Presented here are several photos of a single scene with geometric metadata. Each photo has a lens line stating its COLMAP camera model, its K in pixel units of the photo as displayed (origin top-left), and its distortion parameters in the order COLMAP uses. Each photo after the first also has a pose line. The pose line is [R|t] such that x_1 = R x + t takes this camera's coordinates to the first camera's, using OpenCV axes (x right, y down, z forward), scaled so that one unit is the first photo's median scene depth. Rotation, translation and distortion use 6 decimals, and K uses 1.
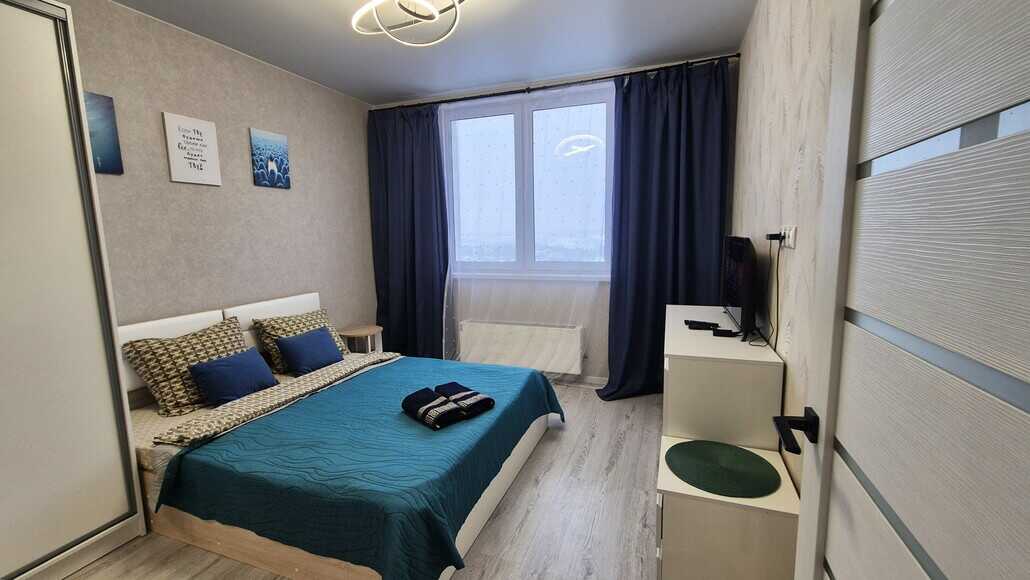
lens RADIAL K [[422.9, 0, 517.7], [0, 422.9, 290.7], [0, 0, 1]] dist [-0.001406, 0.000115]
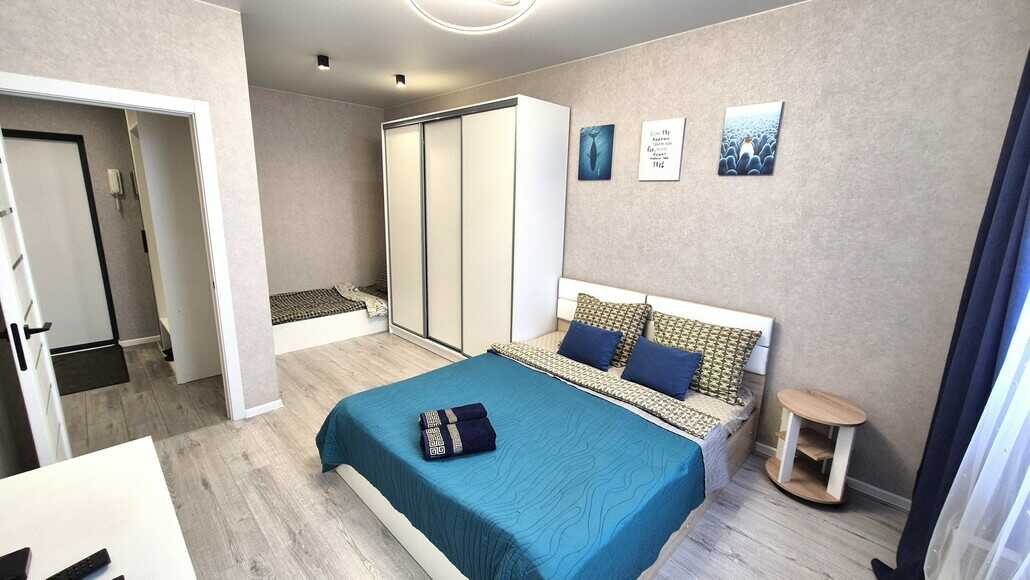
lens RADIAL K [[422.9, 0, 517.2], [0, 422.9, 288.9], [0, 0, 1]] dist [-0.001406, 0.000115]
pose [[-0.419595, 0.203863, -0.884522, 0.424312], [-0.140865, 0.948023, 0.285322, -0.241623], [0.896714, 0.244318, -0.369069, 1.118684]]
